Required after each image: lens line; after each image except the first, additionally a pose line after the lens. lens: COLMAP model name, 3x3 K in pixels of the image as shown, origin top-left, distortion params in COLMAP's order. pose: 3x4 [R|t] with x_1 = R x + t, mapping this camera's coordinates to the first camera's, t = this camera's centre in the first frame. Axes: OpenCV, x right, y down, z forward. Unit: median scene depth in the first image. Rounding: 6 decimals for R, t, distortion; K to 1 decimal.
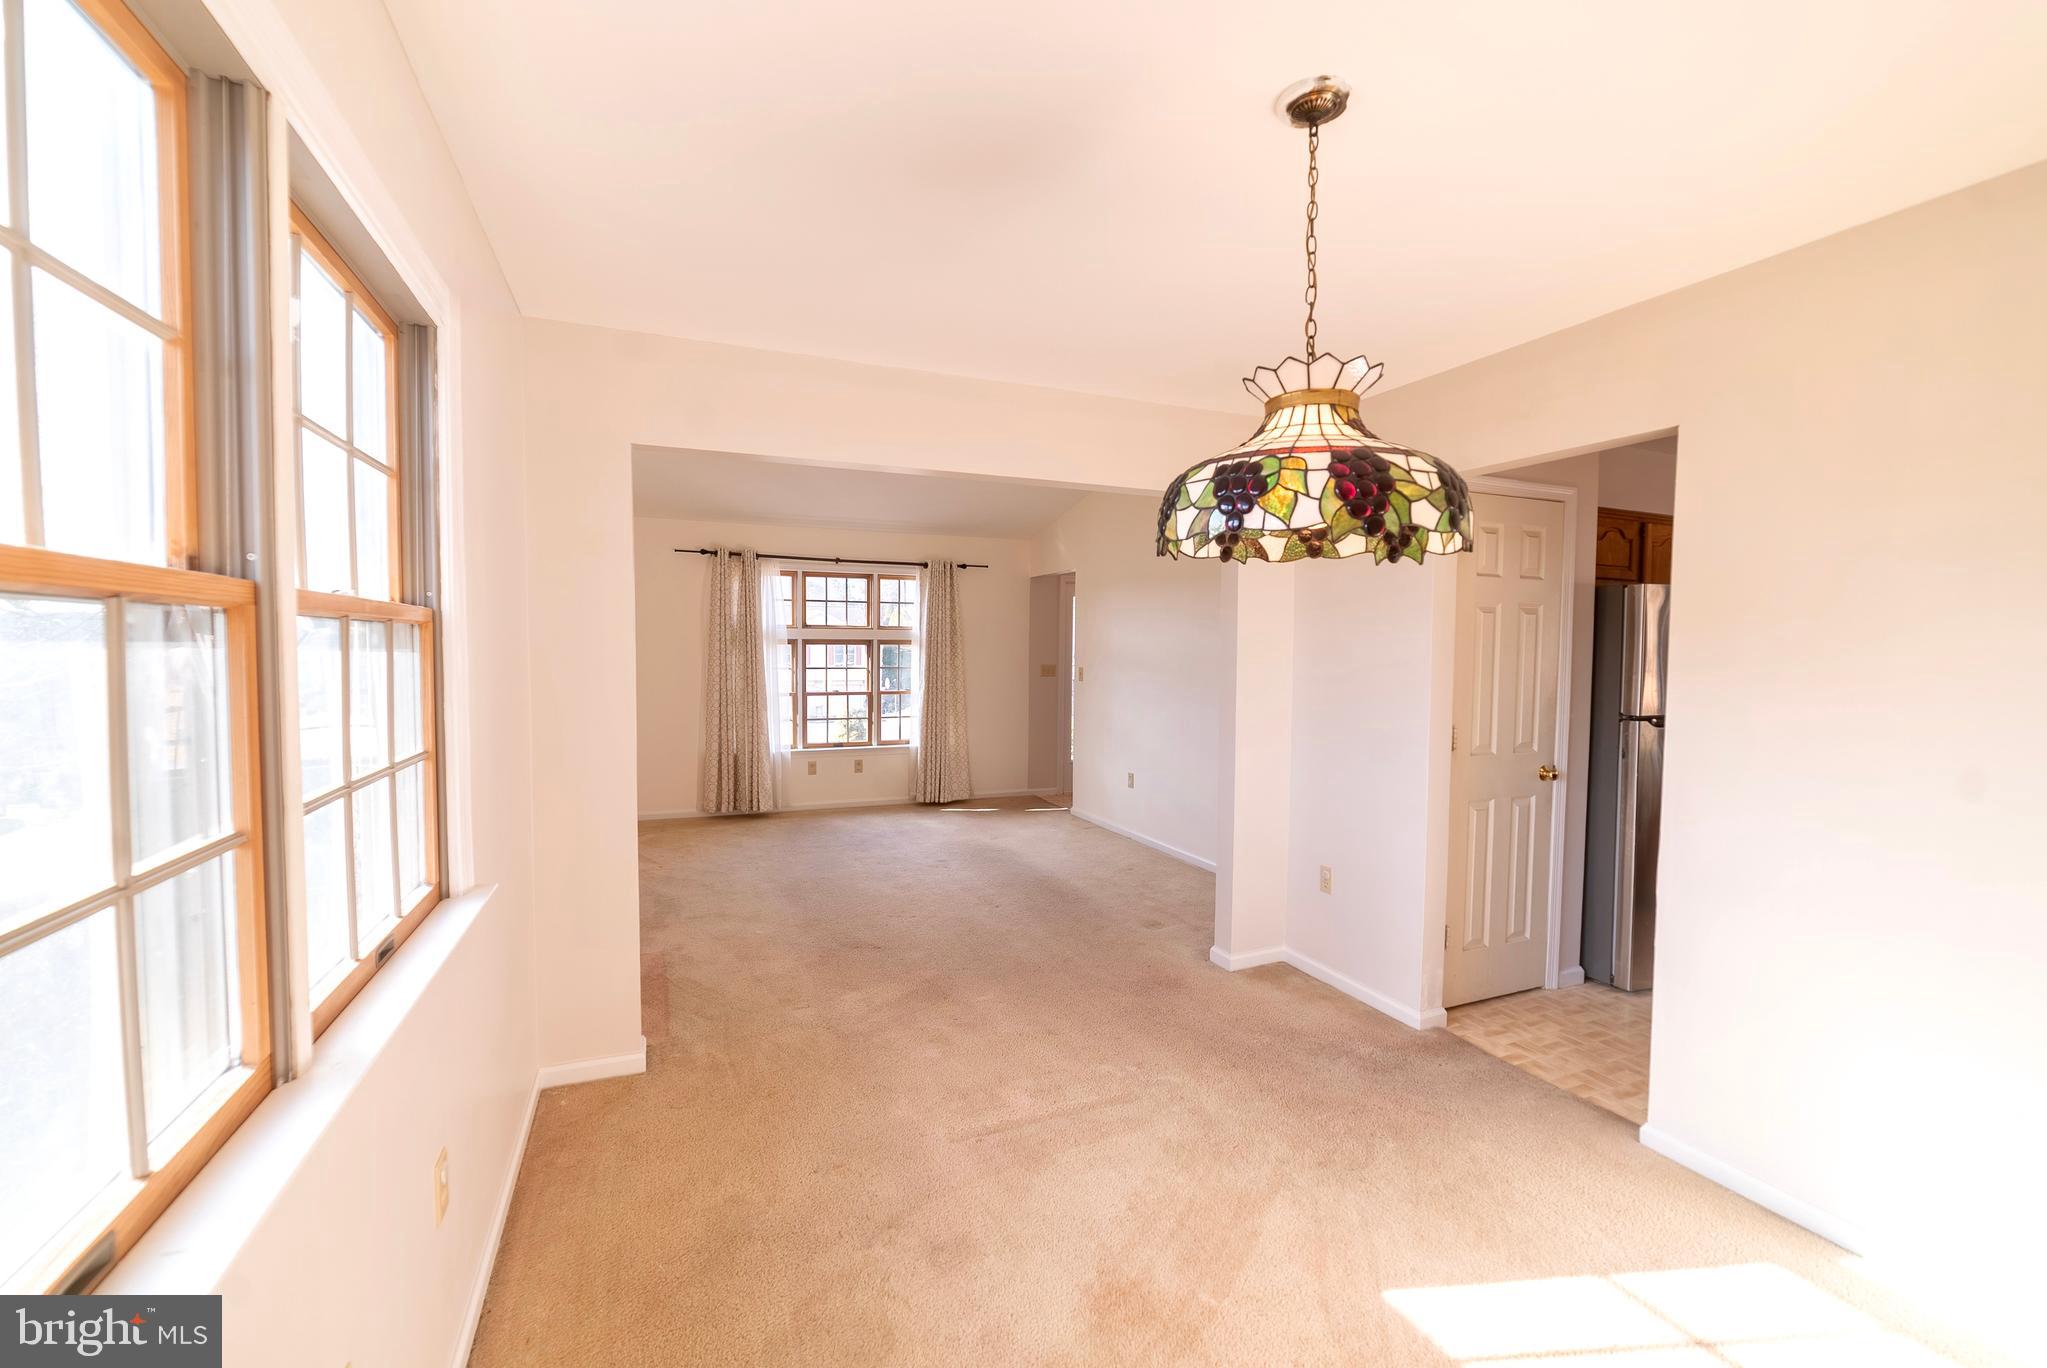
lens RADIAL K [[841.9, 0, 1023.5], [0, 841.9, 684.0], [0, 0, 1]] dist [-0.001379, -0.000102]
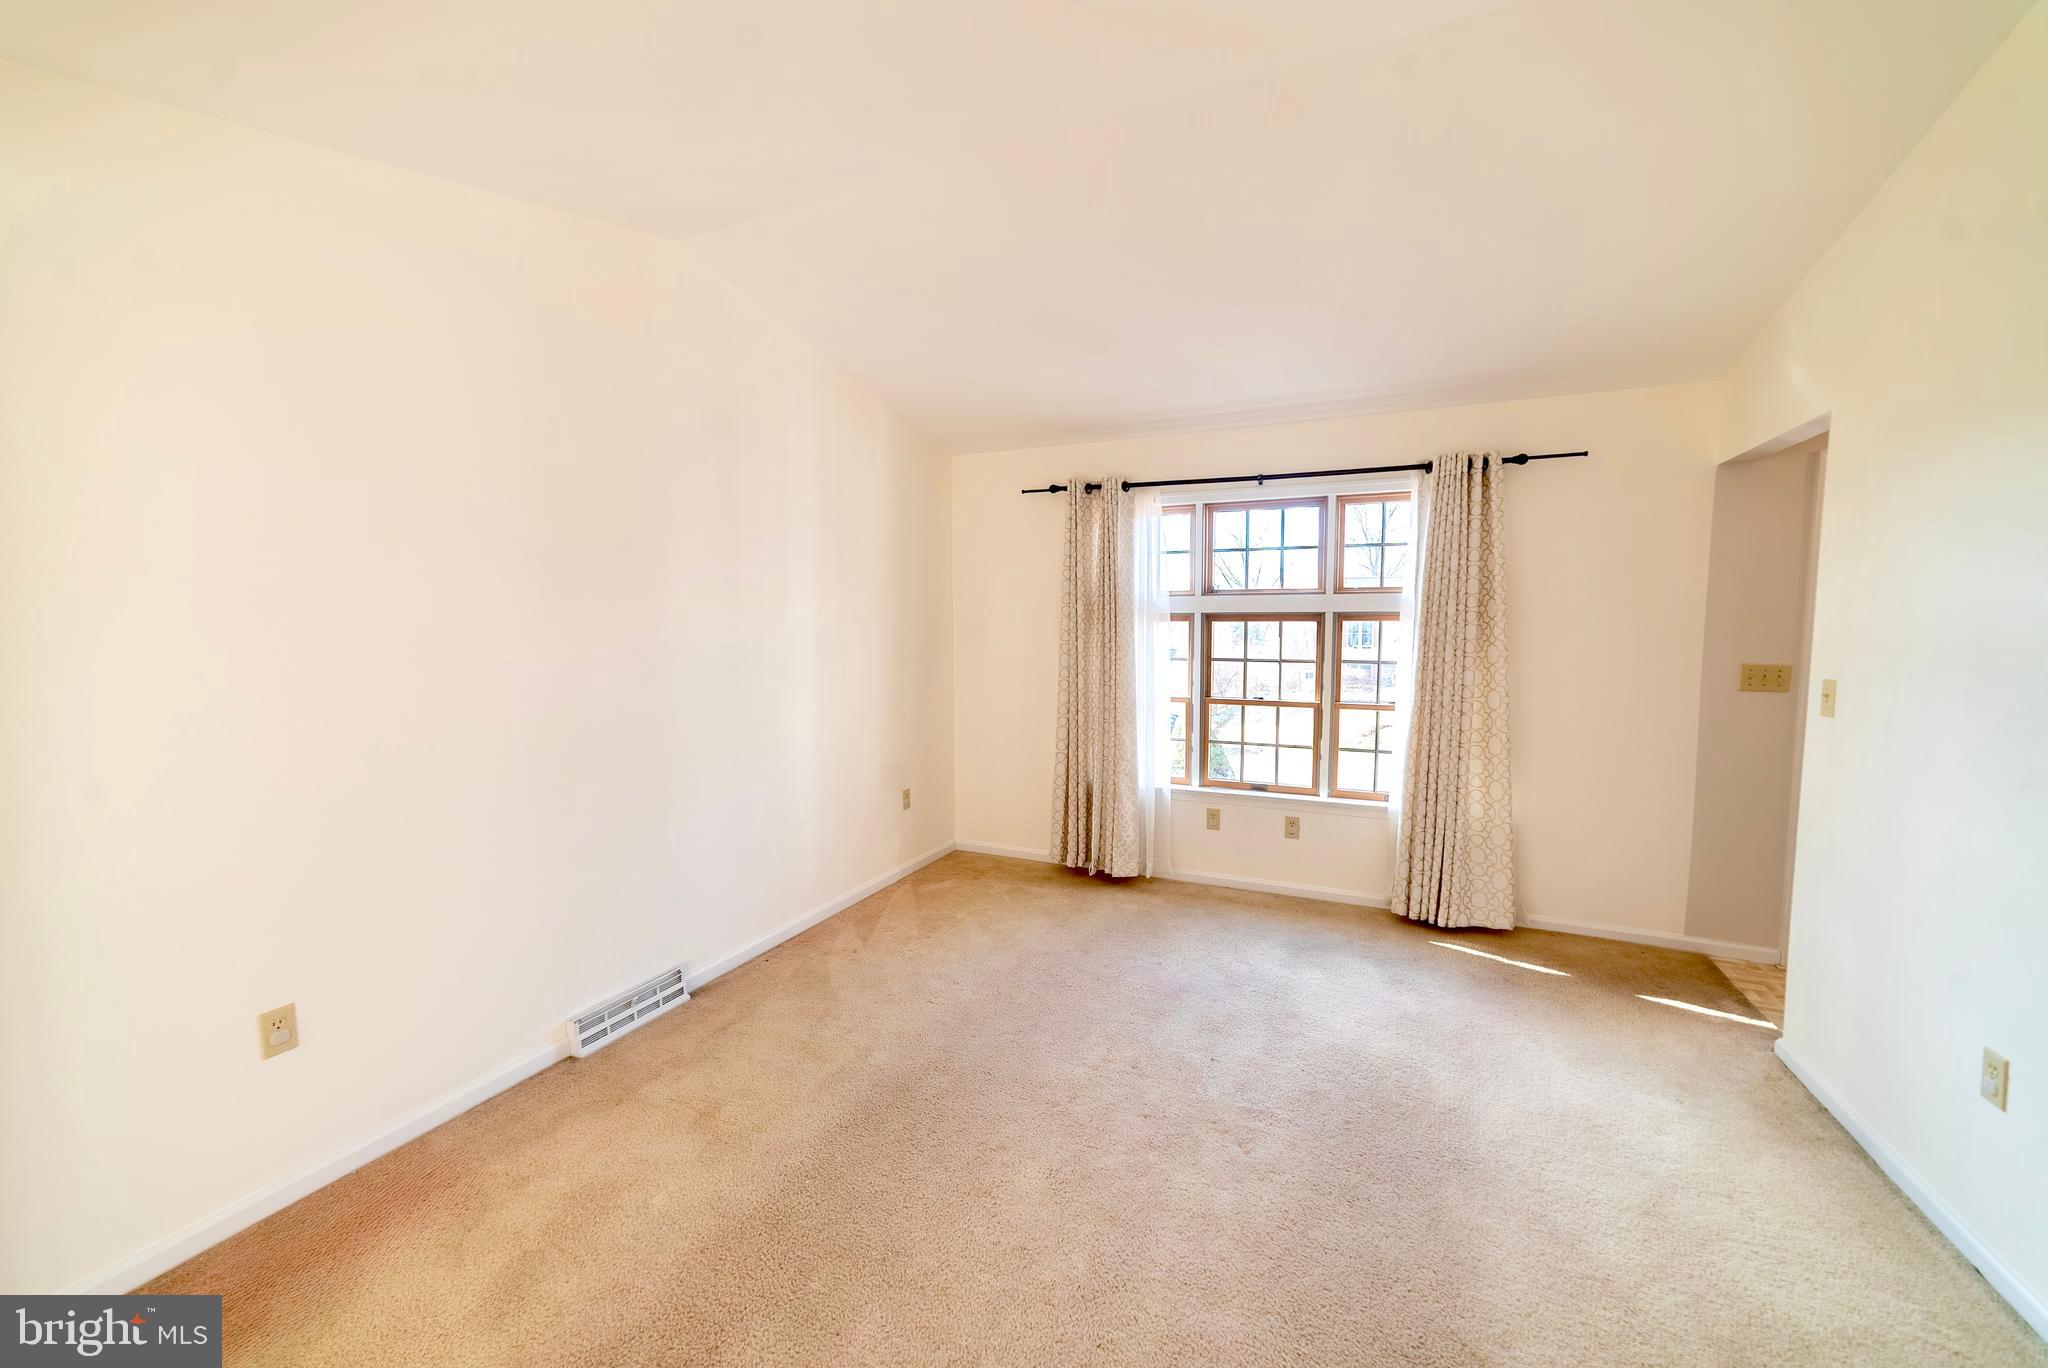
lens RADIAL K [[845.2, 0, 995.0], [0, 845.2, 678.5], [0, 0, 1]] dist [0.000085, 0.004970]
pose [[0.650693, 0.046221, -0.757933, 0.113603], [-0.027939, 0.998927, 0.036931, -0.022883], [0.758827, -0.002855, 0.651286, 0.463628]]
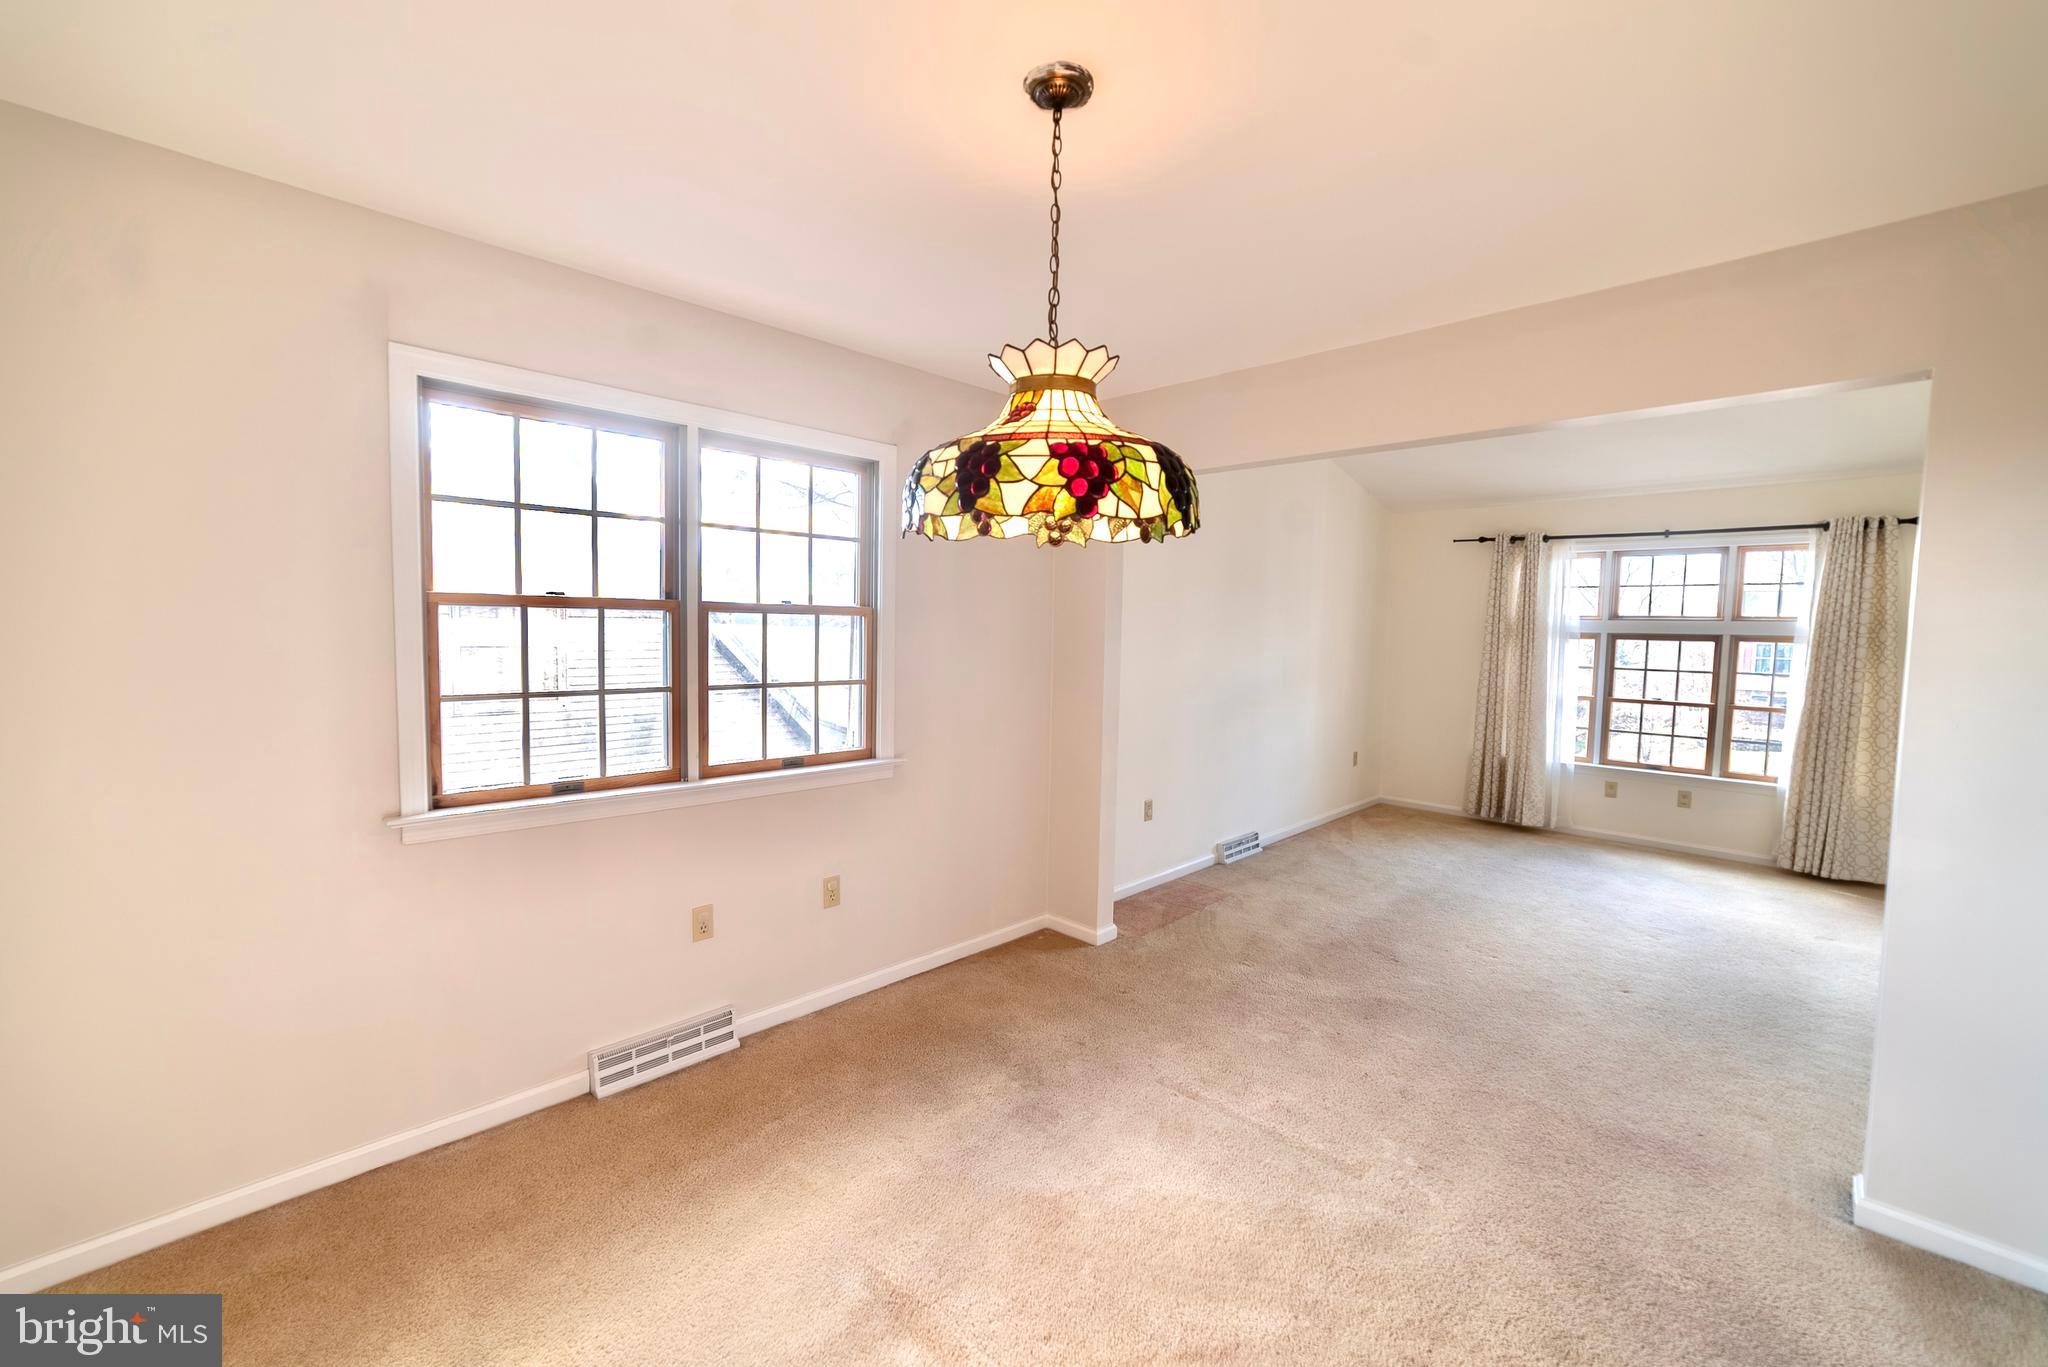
lens RADIAL K [[845.2, 0, 995.0], [0, 845.2, 678.0], [0, 0, 1]] dist [0.000085, 0.004970]
pose [[0.373660, 0.058578, -0.925714, 0.281310], [-0.060748, 0.997407, 0.038594, -0.004321], [0.925574, 0.041814, 0.376250, 0.124719]]
